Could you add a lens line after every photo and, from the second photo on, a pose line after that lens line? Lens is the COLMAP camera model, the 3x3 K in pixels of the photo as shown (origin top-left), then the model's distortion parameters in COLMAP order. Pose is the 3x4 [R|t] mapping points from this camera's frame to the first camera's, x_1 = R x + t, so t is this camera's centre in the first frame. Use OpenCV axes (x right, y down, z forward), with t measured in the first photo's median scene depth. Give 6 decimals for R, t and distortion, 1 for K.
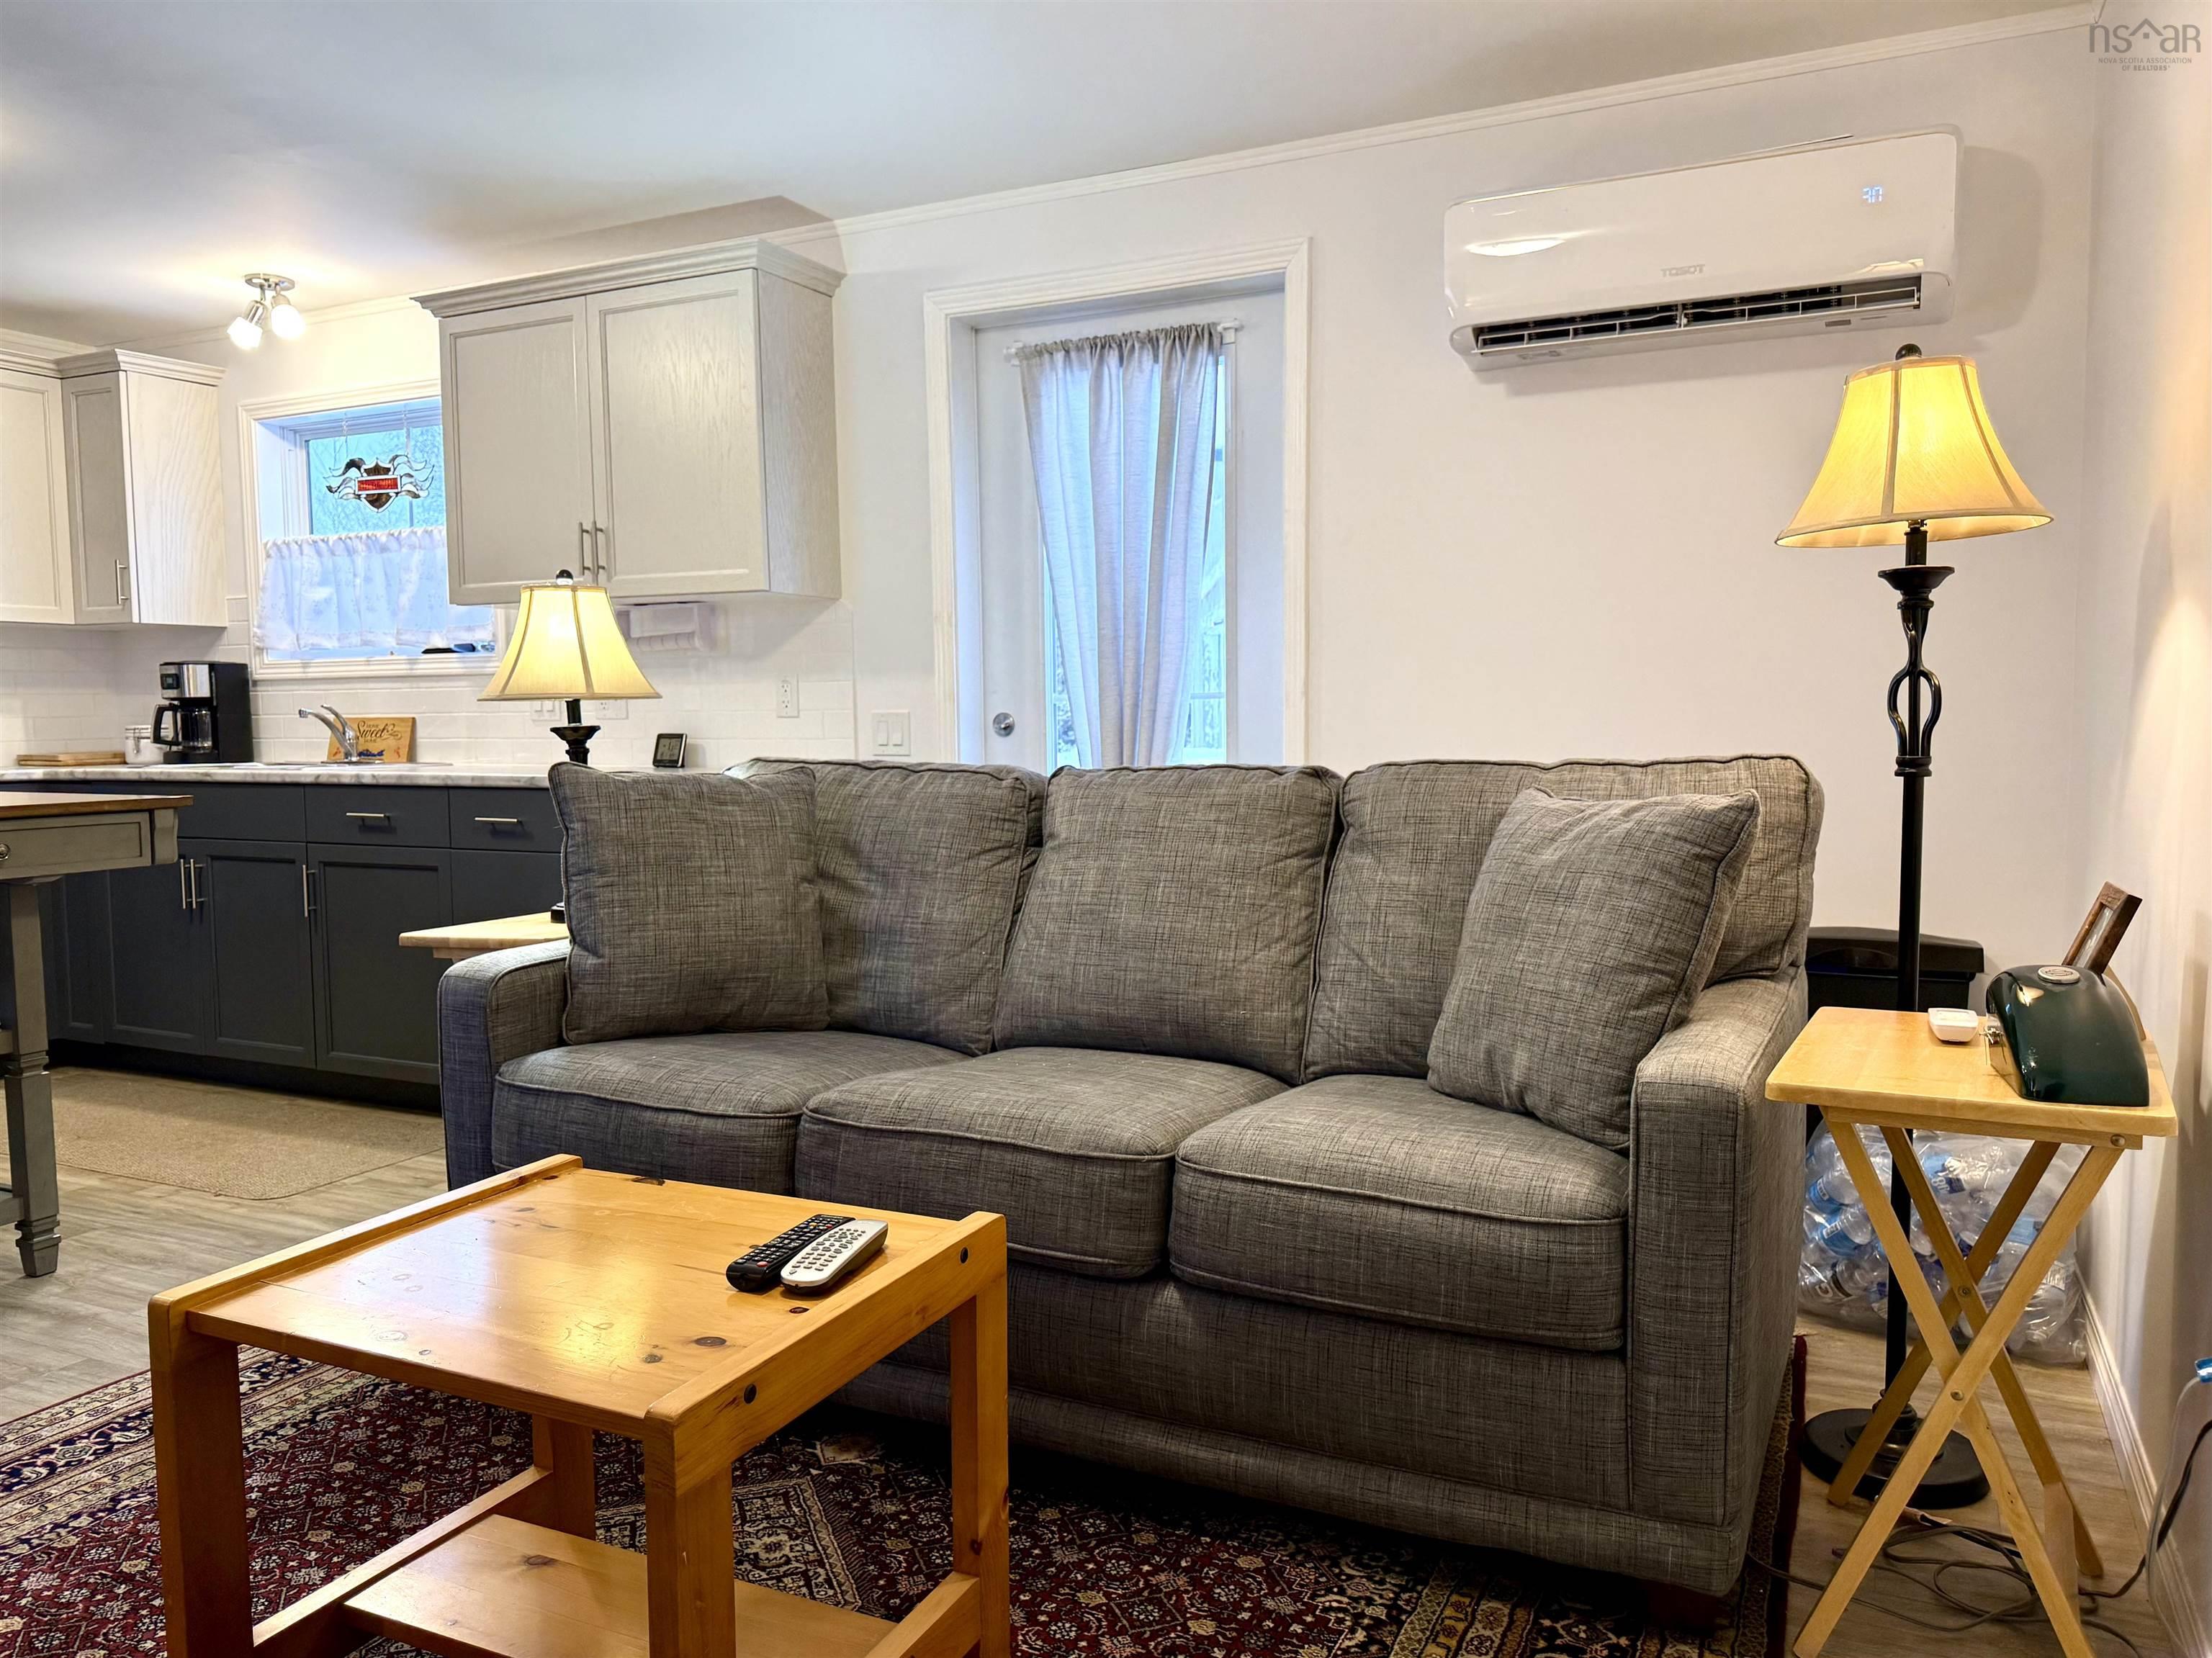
lens RADIAL K [[1559.2, 0, 1105.0], [0, 1559.2, 838.0], [0, 0, 1]] dist [-0.002715, -0.003374]
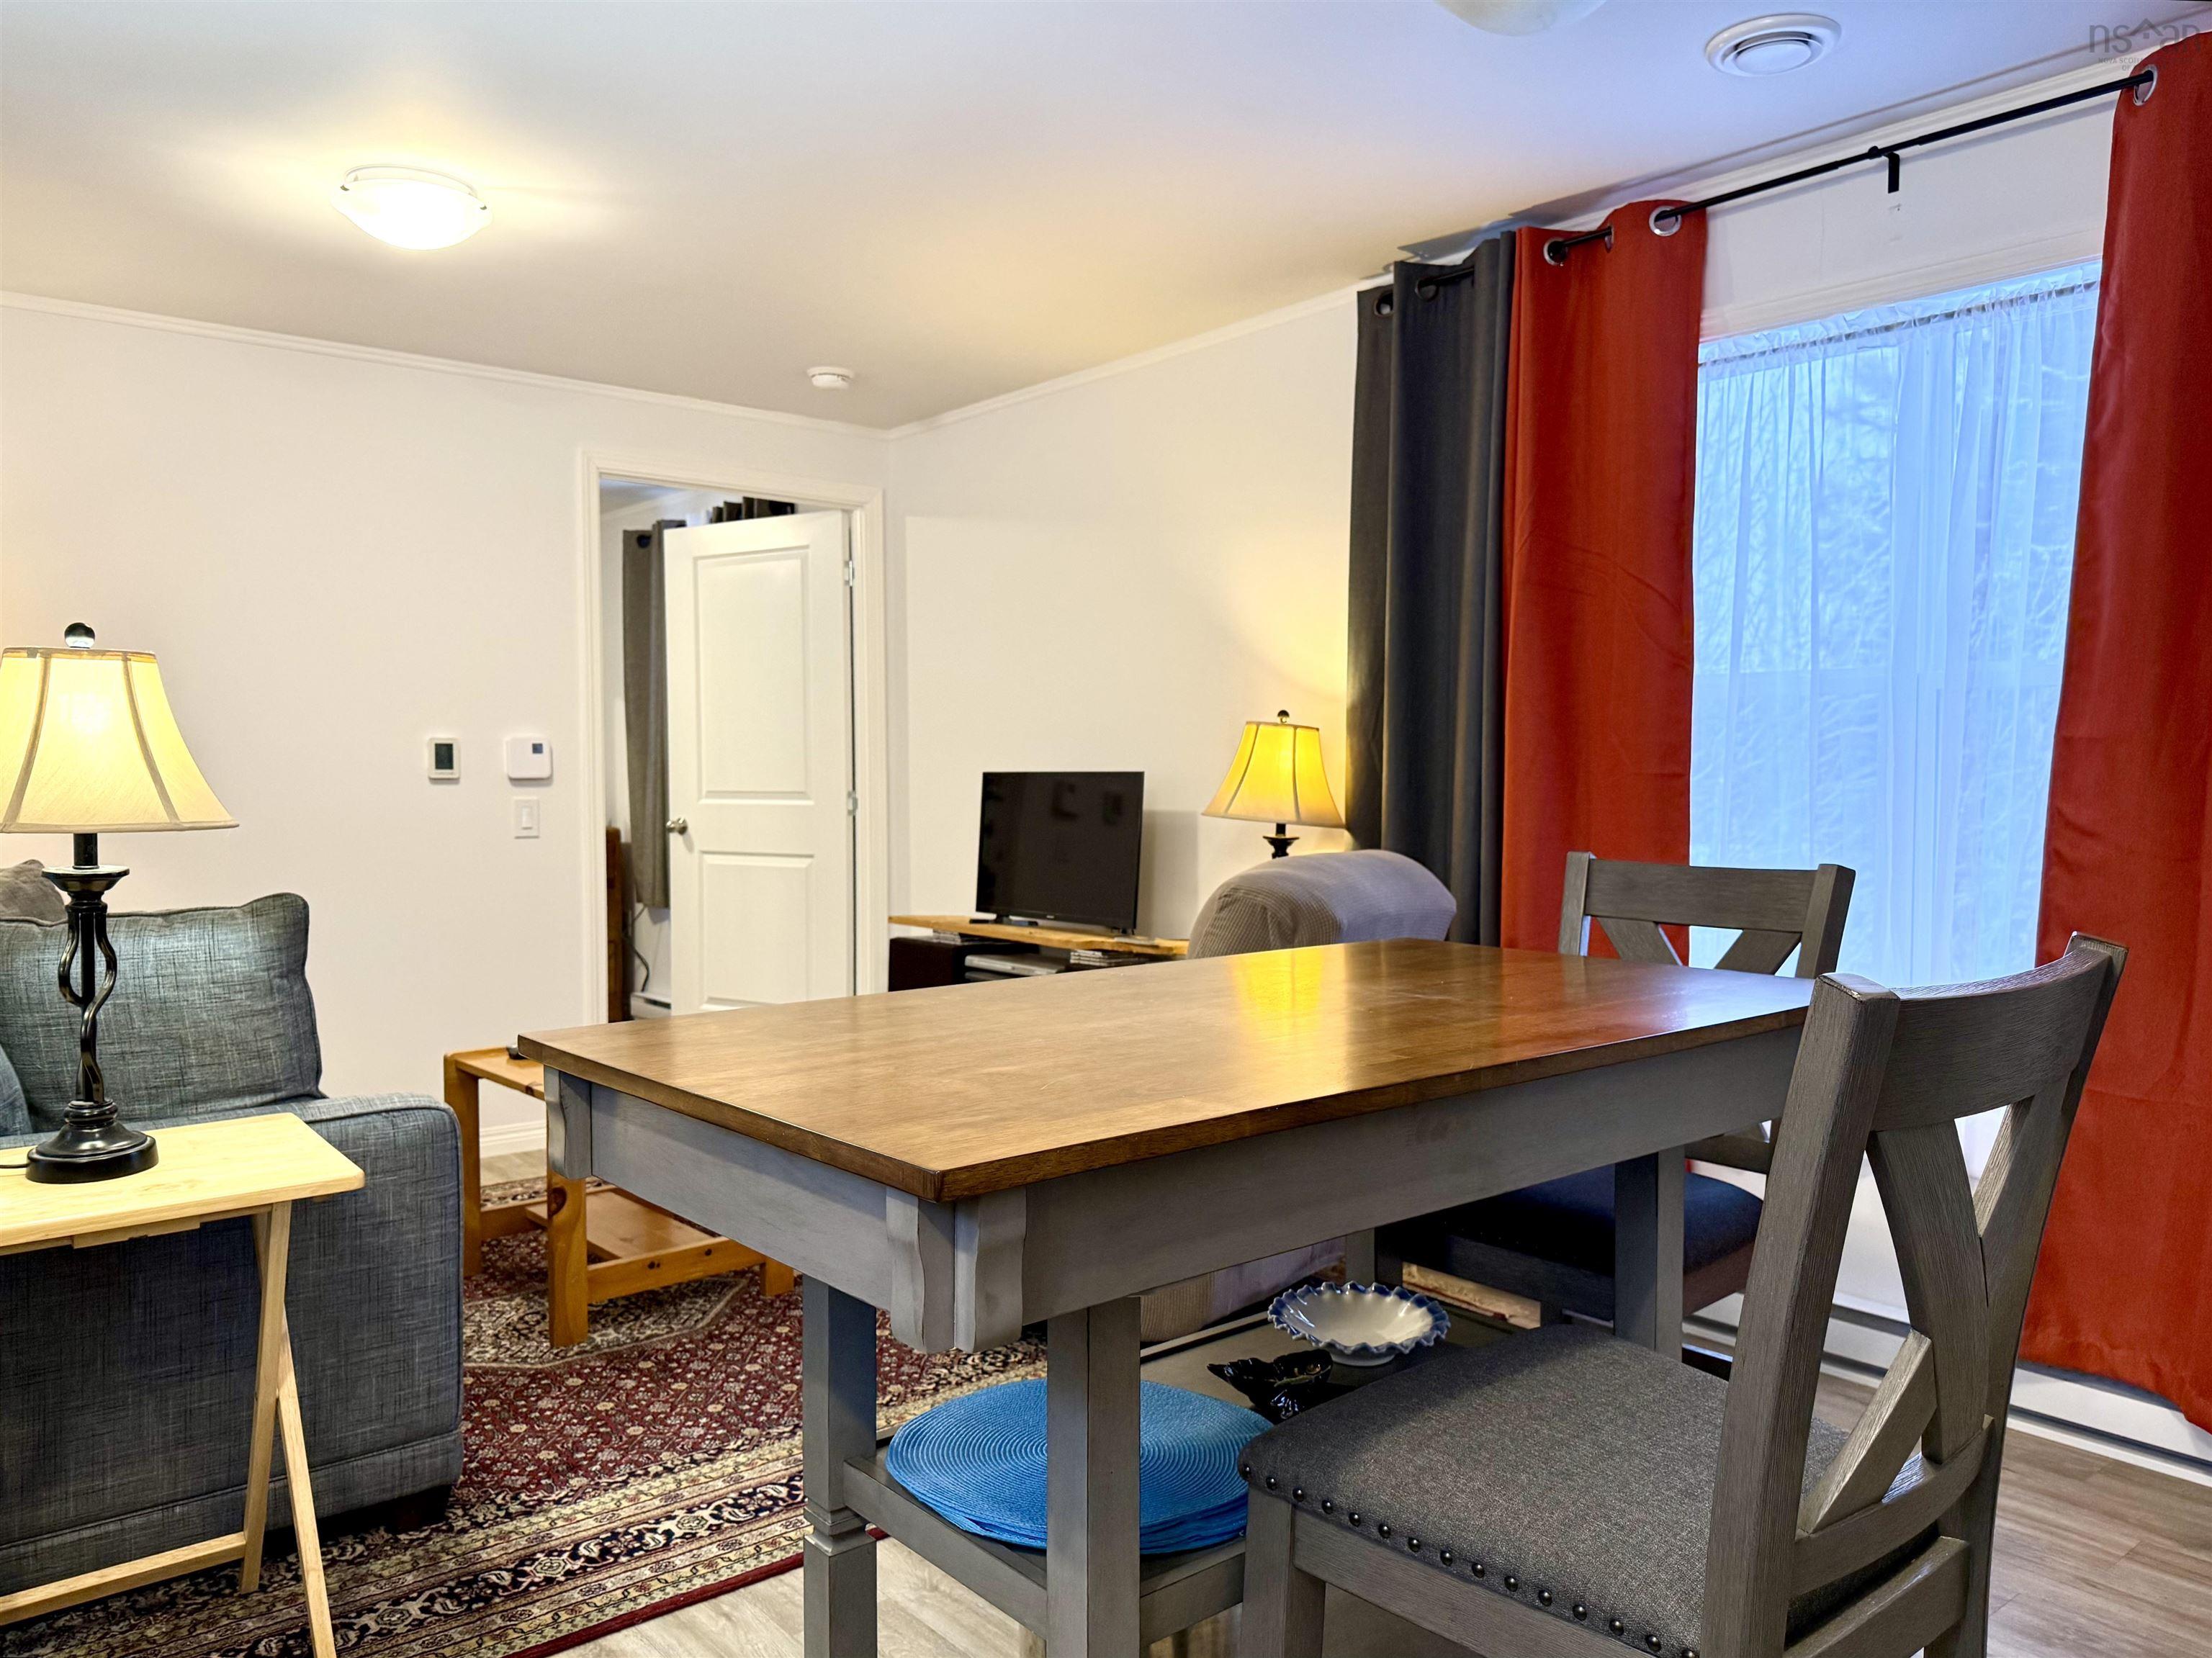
lens RADIAL K [[1595.9, 0, 1128.3], [0, 1595.9, 841.5], [0, 0, 1]] dist [0.090269, -0.109036]
pose [[-0.912712, -0.006489, 0.408552, -0.597755], [0.044705, 0.992286, 0.115632, -0.084822], [-0.406151, 0.123803, -0.905381, 0.849890]]
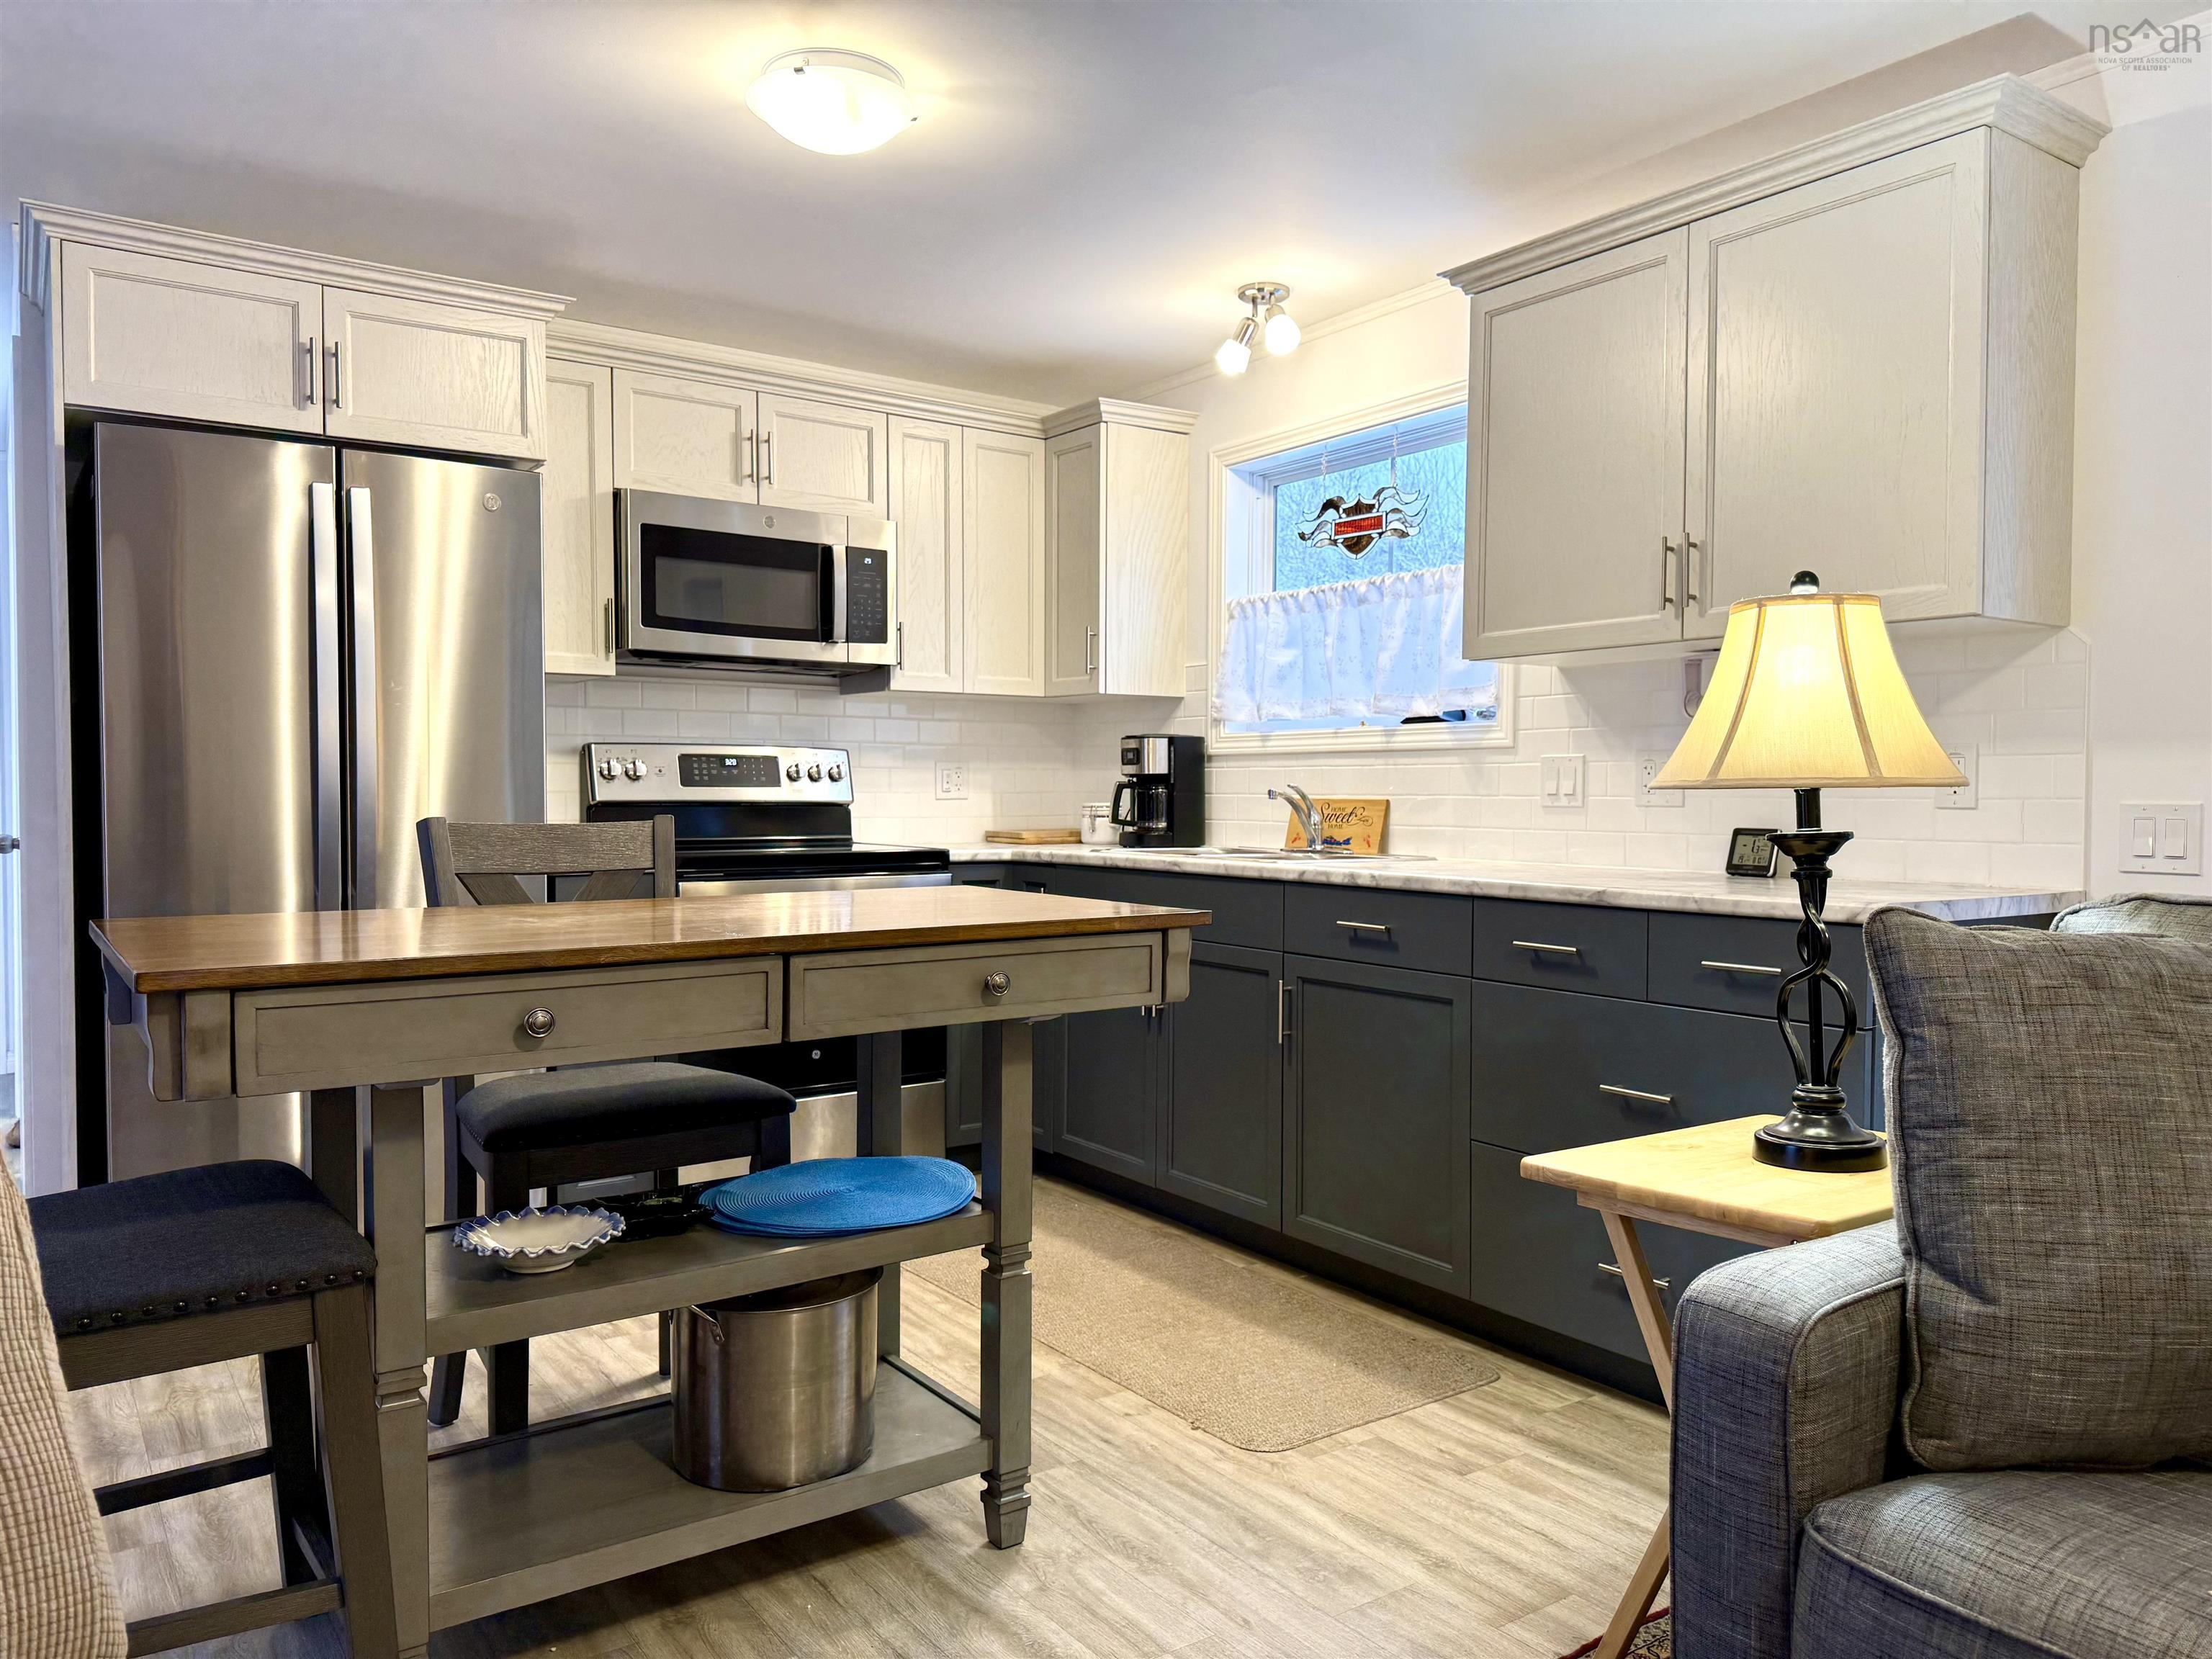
lens RADIAL K [[1545.7, 0, 1116.1], [0, 1545.7, 838.0], [0, 0, 1]] dist [0.133140, -0.212092]
pose [[0.872937, 0.027352, -0.487065, -0.164120], [-0.050342, 0.998147, -0.034171, -0.021201], [0.485228, 0.054349, 0.872697, 0.204215]]
